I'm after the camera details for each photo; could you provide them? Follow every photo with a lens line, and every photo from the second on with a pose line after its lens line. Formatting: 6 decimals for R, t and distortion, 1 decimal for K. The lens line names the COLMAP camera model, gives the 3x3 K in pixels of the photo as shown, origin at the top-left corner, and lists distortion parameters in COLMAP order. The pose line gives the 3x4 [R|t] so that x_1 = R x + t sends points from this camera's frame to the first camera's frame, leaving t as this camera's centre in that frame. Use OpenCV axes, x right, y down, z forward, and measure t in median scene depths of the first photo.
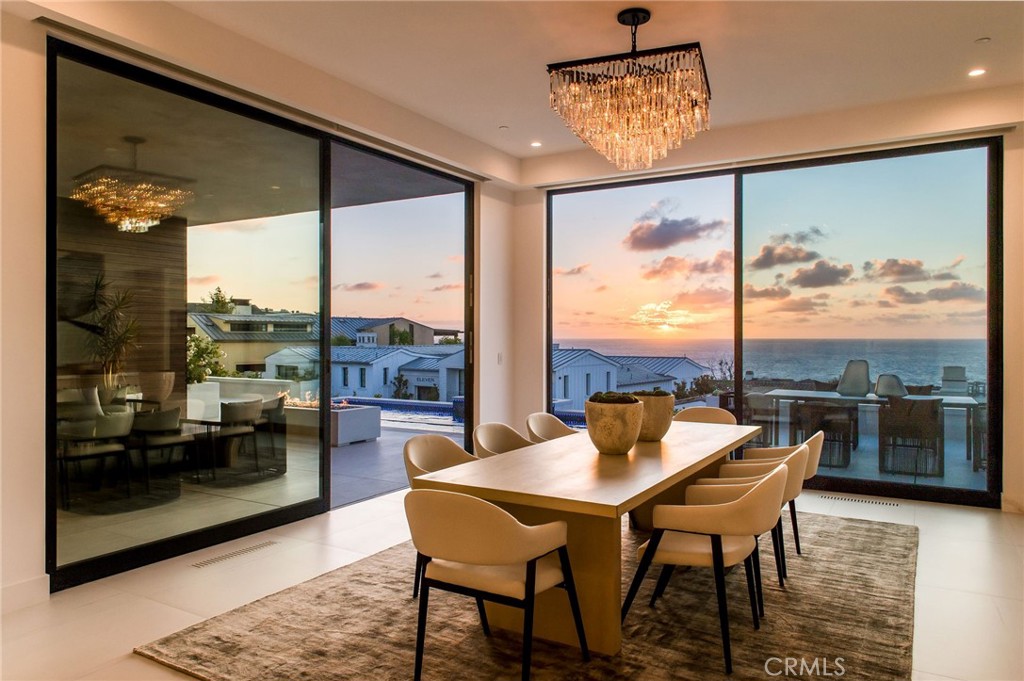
lens RADIAL K [[695.3, 0, 512.1], [0, 695.3, 342.9], [0, 0, 1]] dist [0.000568, -0.001968]
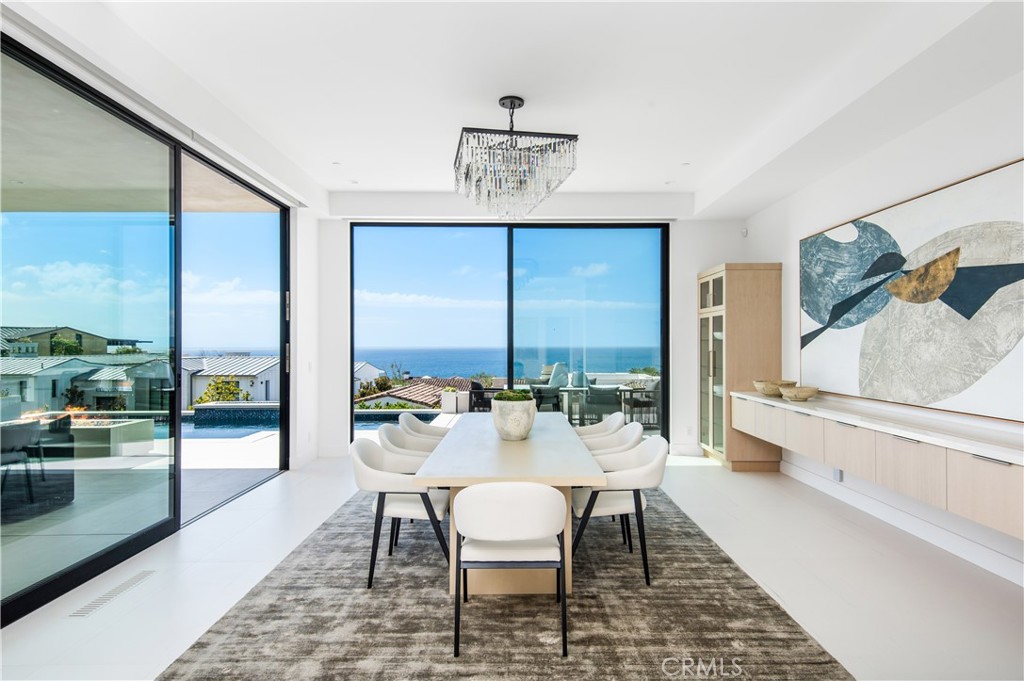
lens RADIAL K [[548.8, 0, 521.2], [0, 548.8, 340.8], [0, 0, 1]] dist [0.019830, -0.002837]
pose [[0.851746, 0.000680, 0.523954, -0.212348], [0.008326, 0.999855, -0.014832, -0.004795], [-0.523888, 0.016995, 0.851618, 0.072453]]
